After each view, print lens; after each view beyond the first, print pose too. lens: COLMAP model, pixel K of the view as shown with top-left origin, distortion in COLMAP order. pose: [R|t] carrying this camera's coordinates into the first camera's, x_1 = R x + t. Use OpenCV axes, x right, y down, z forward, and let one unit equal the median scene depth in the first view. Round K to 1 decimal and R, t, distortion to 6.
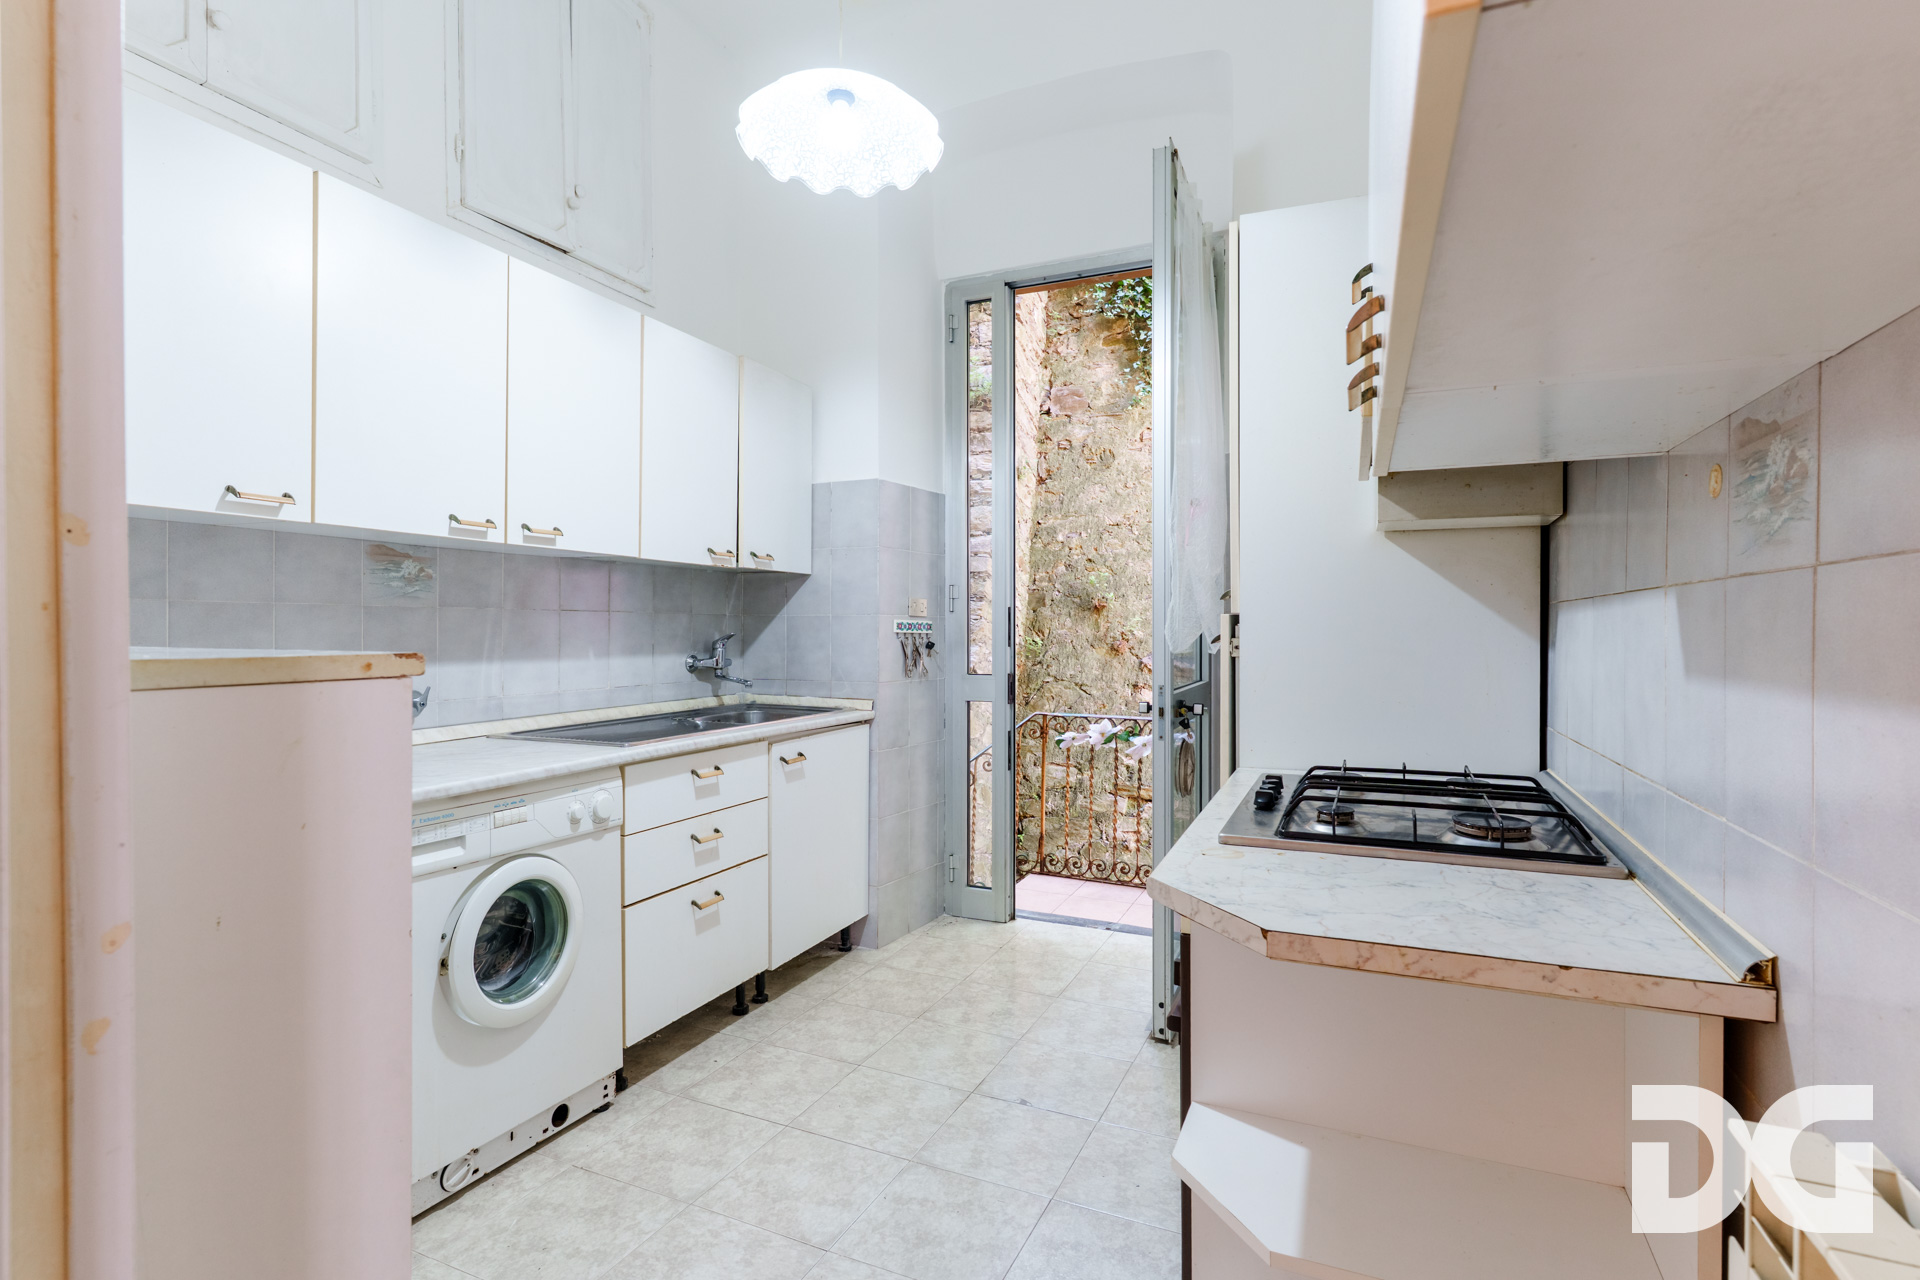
lens RADIAL K [[935.4, 0, 1046.7], [0, 935.4, 636.8], [0, 0, 1]] dist [-0.001277, -0.000003]
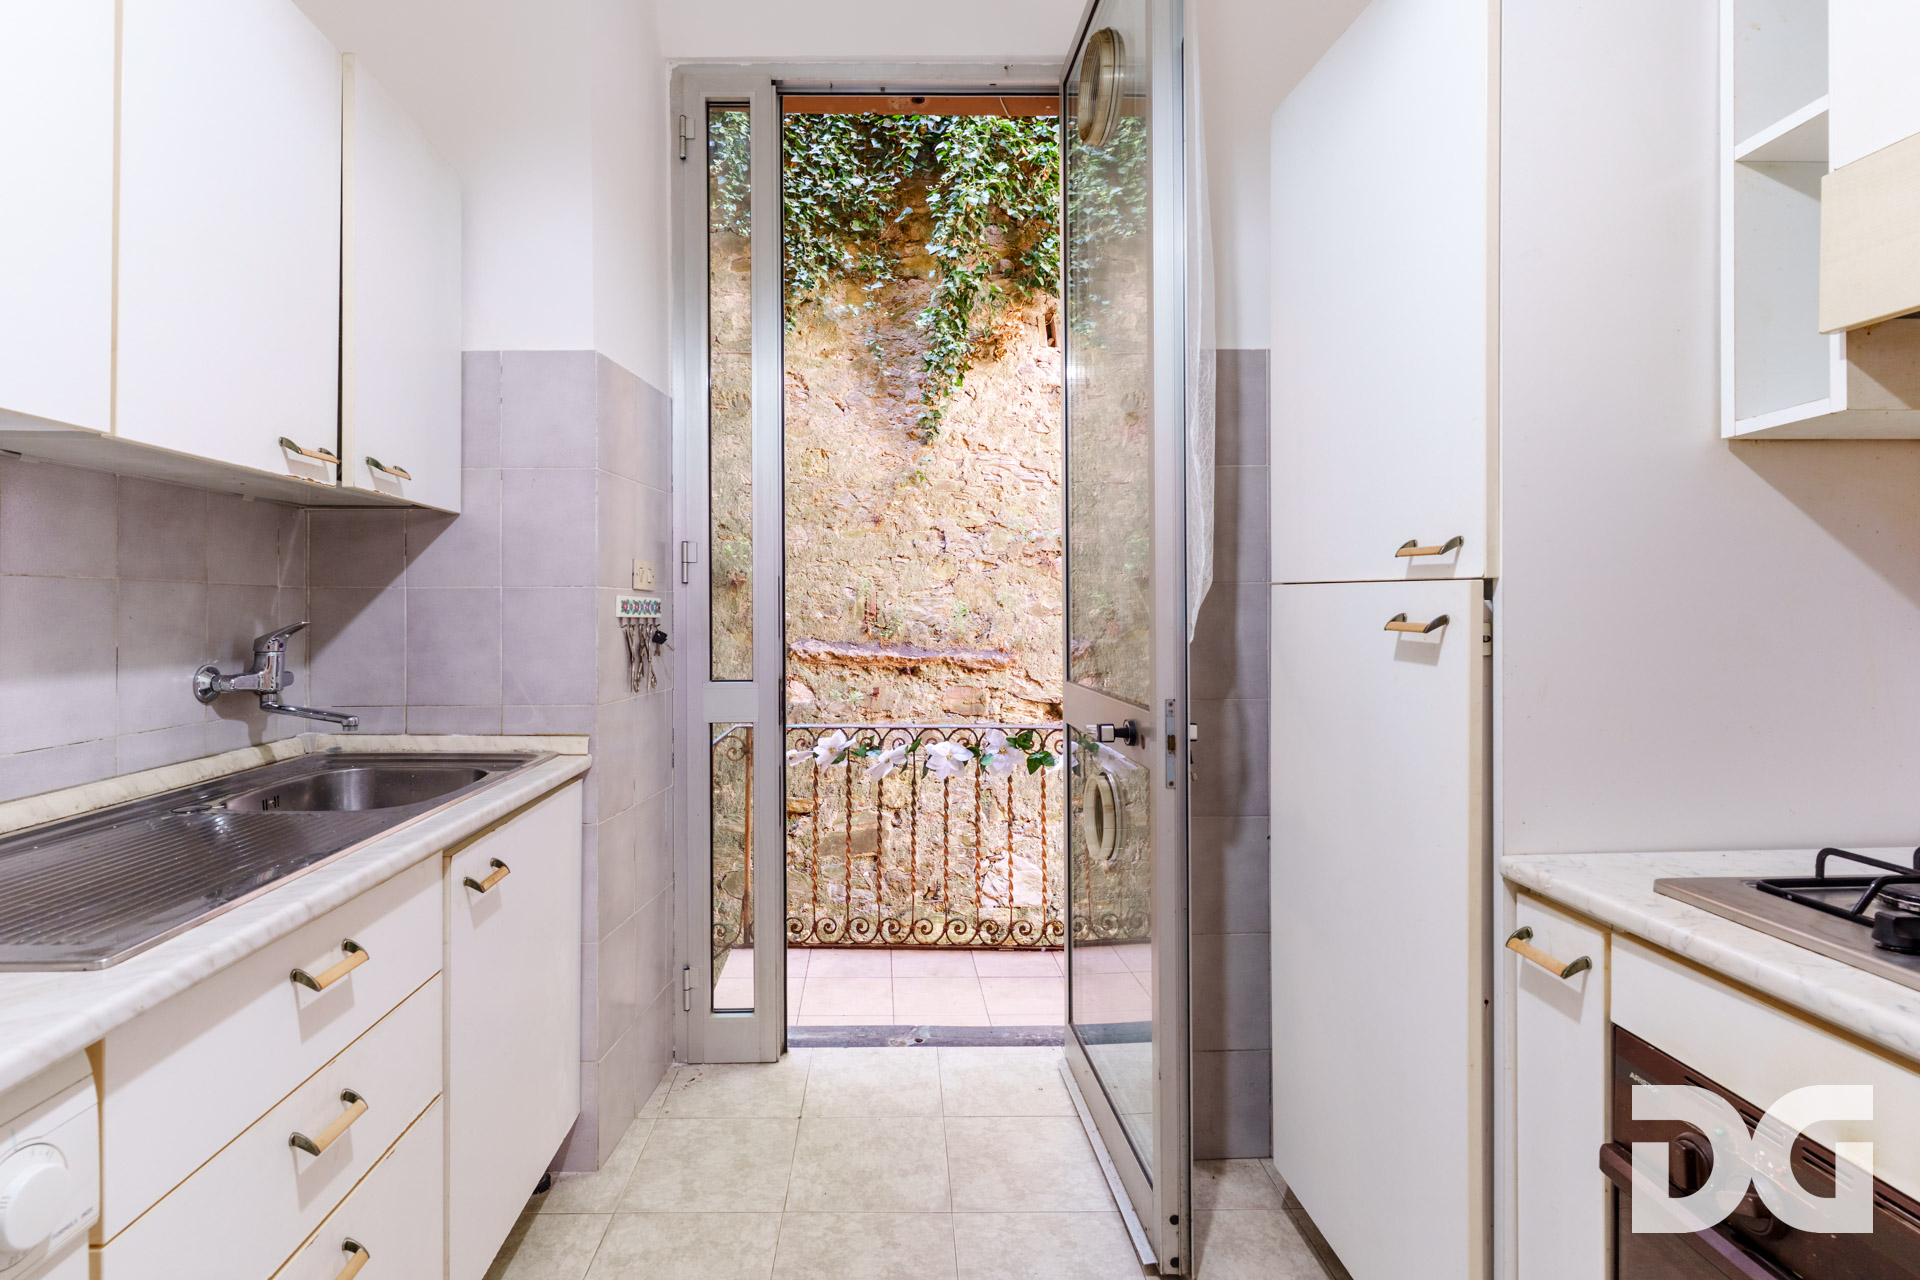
lens RADIAL K [[953.7, 0, 959.2], [0, 953.7, 605.8], [0, 0, 1]] dist [-0.000439, -0.000198]
pose [[0.927432, -0.005736, 0.373948, -0.192205], [0.010098, 0.999902, -0.009704, -0.003760], [-0.373856, 0.012776, 0.927399, 0.372471]]
